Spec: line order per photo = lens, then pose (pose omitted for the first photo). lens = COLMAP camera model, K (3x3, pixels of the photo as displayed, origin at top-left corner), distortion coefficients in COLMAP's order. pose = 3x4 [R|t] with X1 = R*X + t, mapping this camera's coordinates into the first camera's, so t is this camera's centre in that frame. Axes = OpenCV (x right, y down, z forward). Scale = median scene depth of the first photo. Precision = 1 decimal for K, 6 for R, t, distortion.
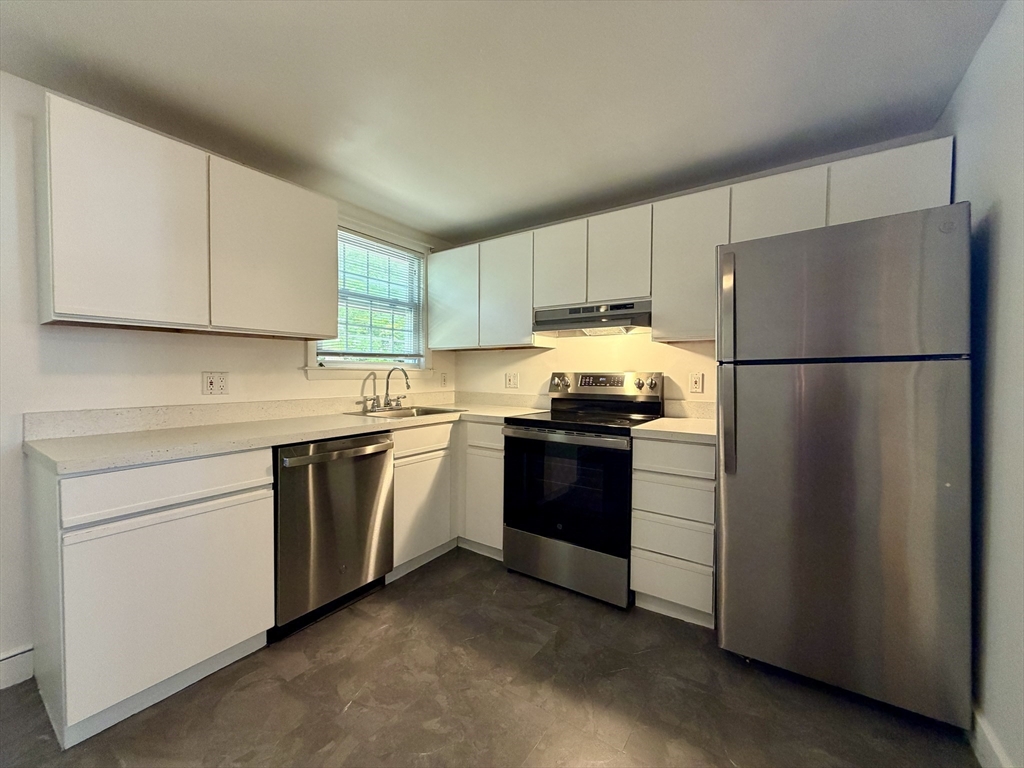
lens RADIAL K [[409.2, 0, 510.3], [0, 409.2, 383.4], [0, 0, 1]] dist [-0.001337, 0.000227]
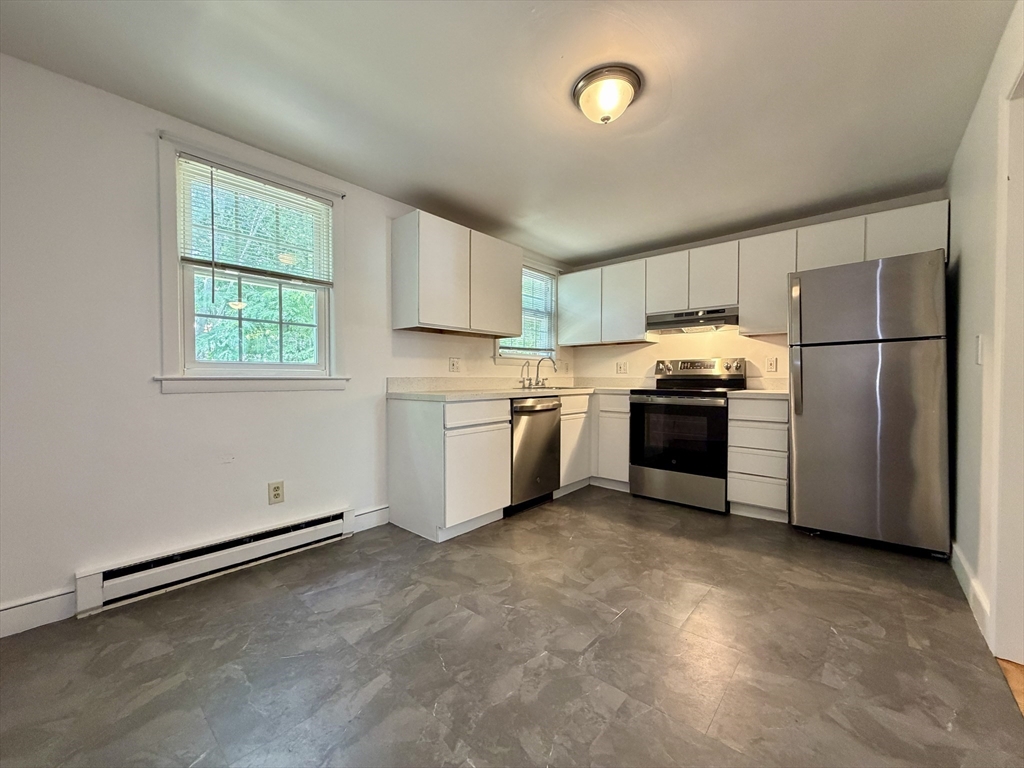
lens RADIAL K [[409.2, 0, 510.3], [0, 409.2, 383.4], [0, 0, 1]] dist [-0.001337, 0.000227]
pose [[0.993246, -0.002762, -0.115996, -0.267010], [0.001554, 0.999944, -0.010501, 0.075488], [0.116018, 0.010250, 0.993194, -0.486526]]
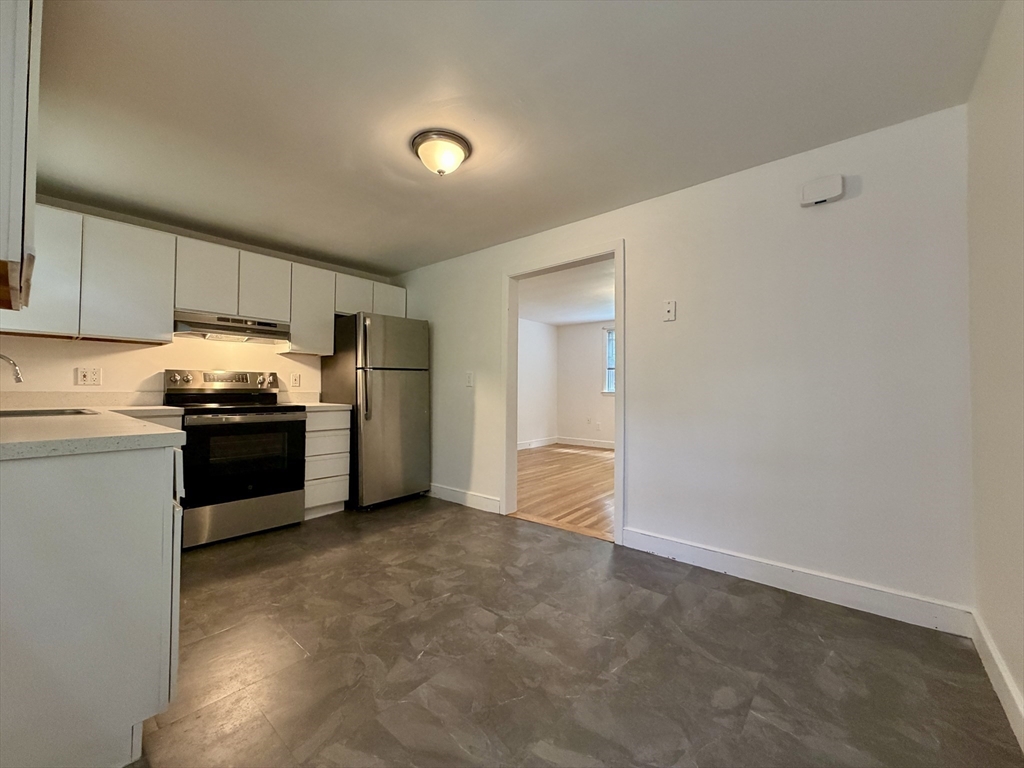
lens RADIAL K [[409.2, 0, 510.3], [0, 409.2, 383.4], [0, 0, 1]] dist [-0.001337, 0.000227]
pose [[0.094467, 0.013242, 0.995440, -1.004822], [0.020028, 0.999684, -0.015199, 0.050089], [-0.995327, 0.021372, 0.094172, 0.042349]]
